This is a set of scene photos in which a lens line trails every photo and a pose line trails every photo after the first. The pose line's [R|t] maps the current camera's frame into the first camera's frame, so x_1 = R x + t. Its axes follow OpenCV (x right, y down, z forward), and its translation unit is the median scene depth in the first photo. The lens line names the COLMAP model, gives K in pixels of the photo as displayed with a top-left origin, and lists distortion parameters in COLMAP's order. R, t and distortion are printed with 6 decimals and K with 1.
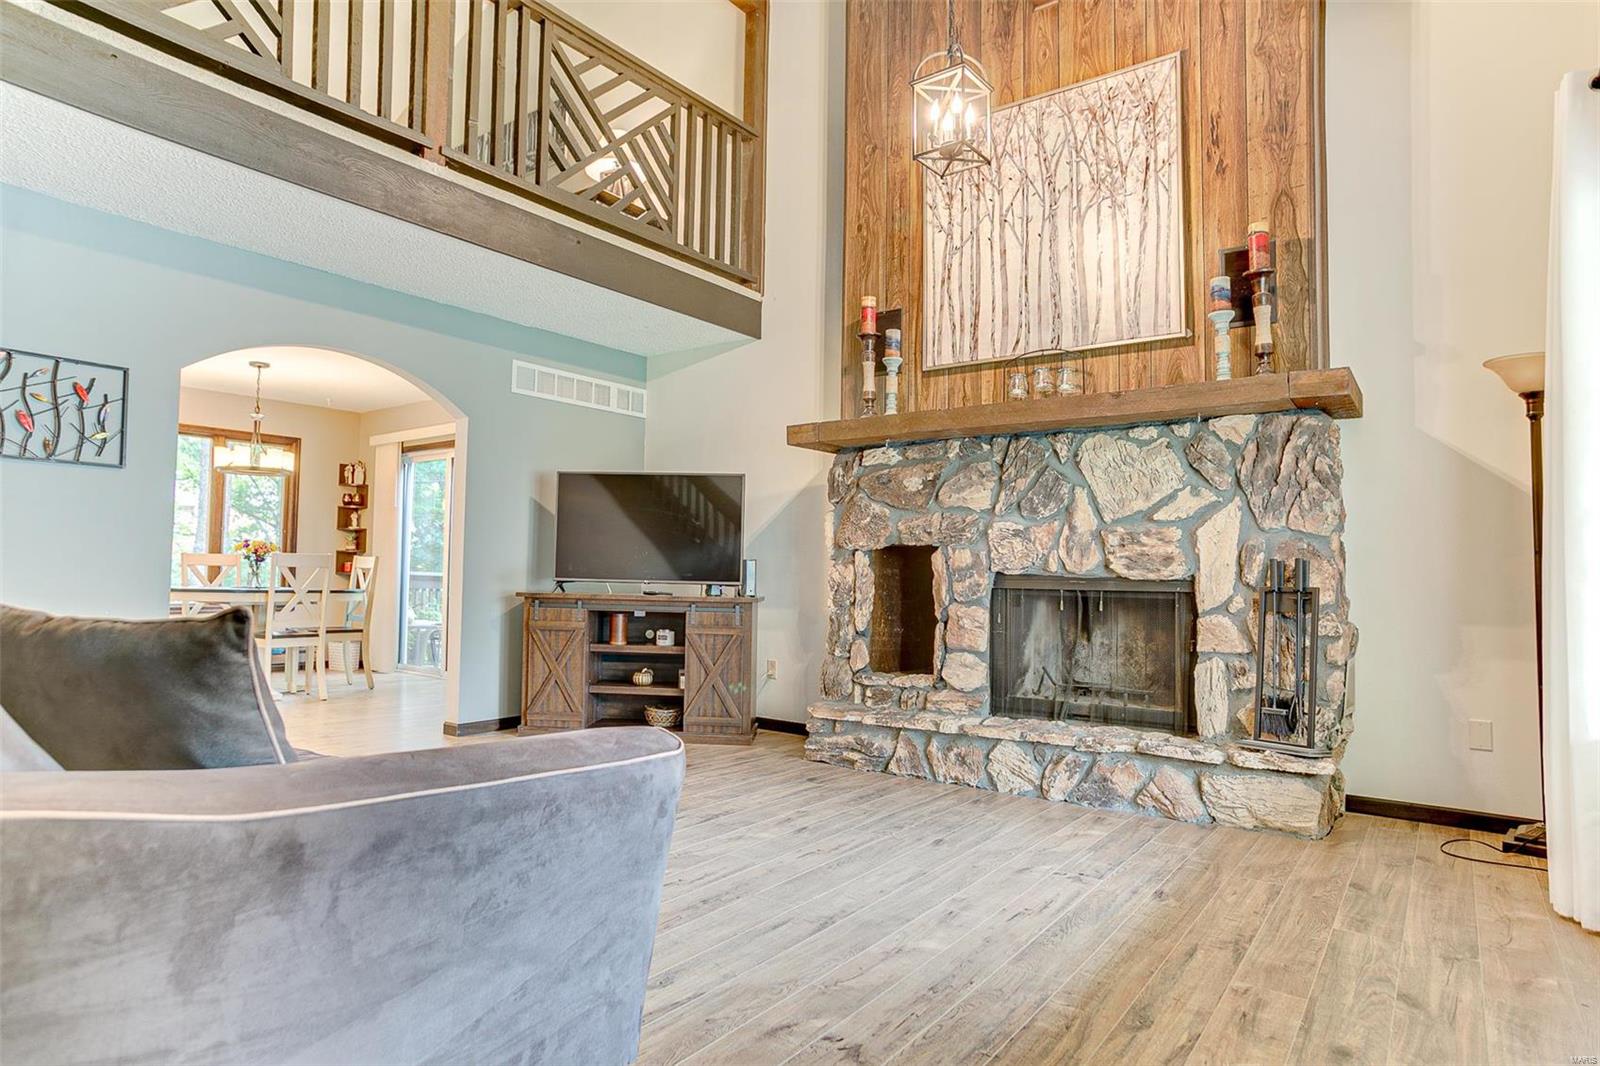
lens RADIAL K [[936.4, 0, 785.3], [0, 936.4, 523.1], [0, 0, 1]] dist [-0.065542, 0.044356]
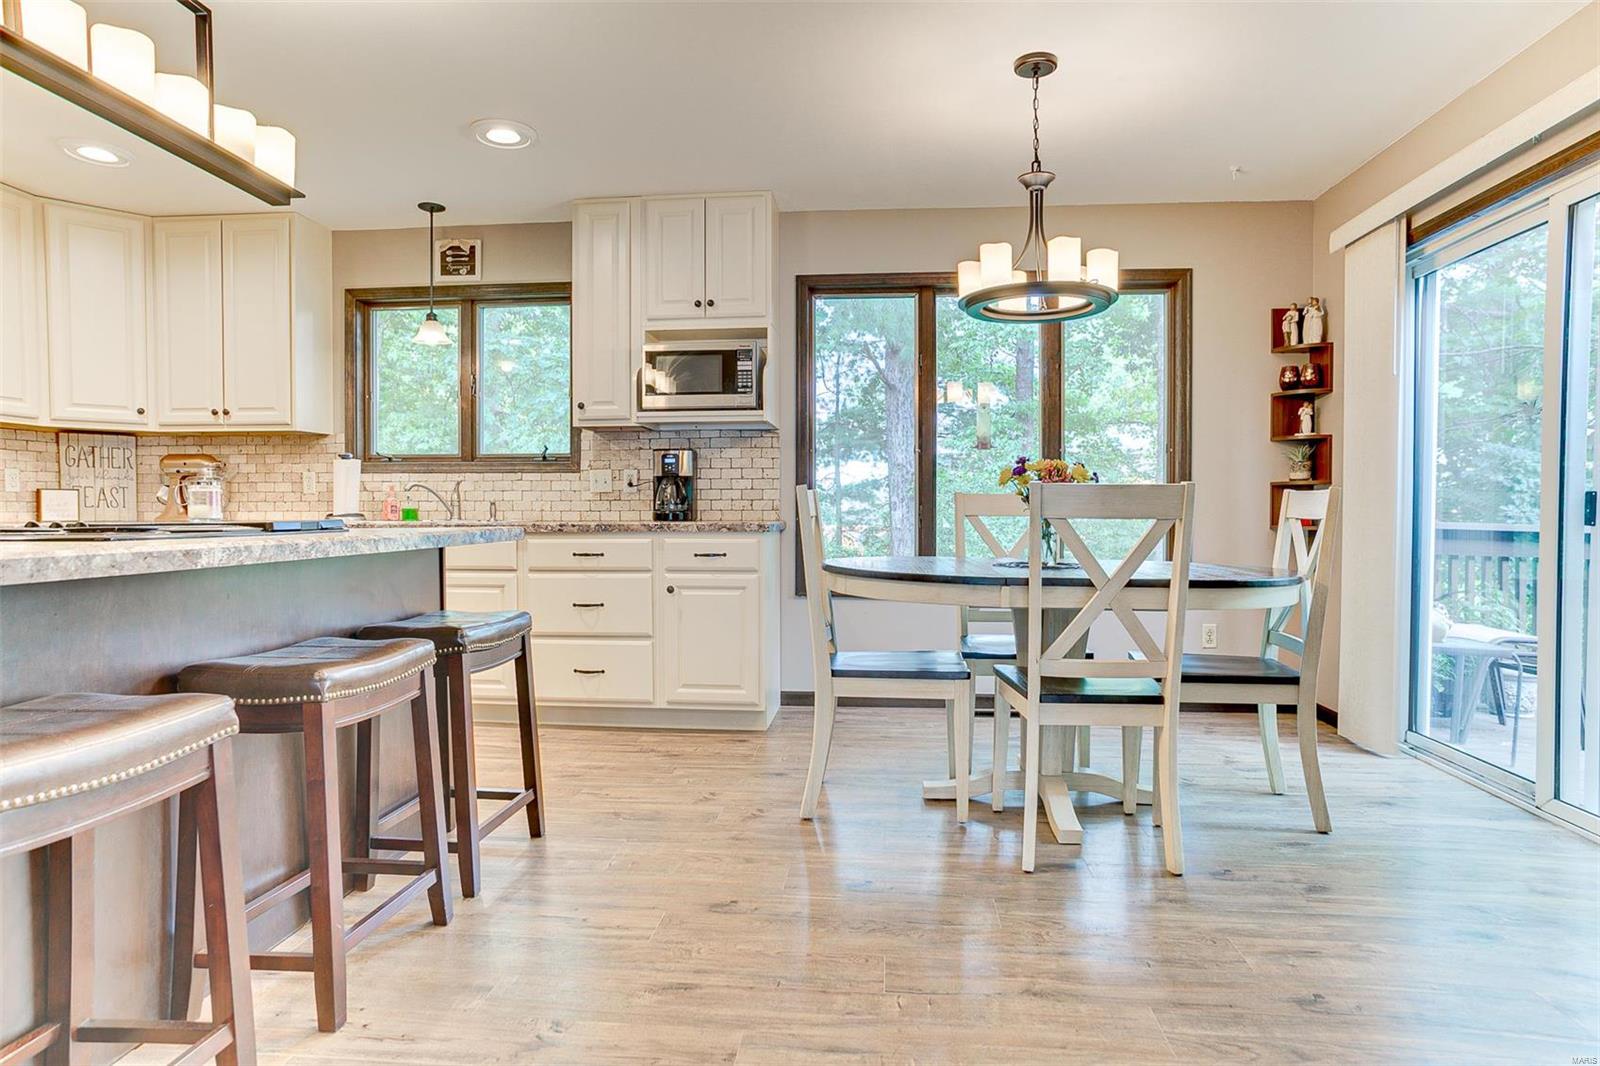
lens RADIAL K [[885.4, 0, 802.2], [0, 885.4, 533.1], [0, 0, 1]] dist [-0.027792, 0.008569]
pose [[0.528745, 0.010569, -0.848715, -0.210669], [0.049719, 0.997820, 0.043400, 0.023598], [0.847323, -0.065145, 0.527067, 0.523280]]
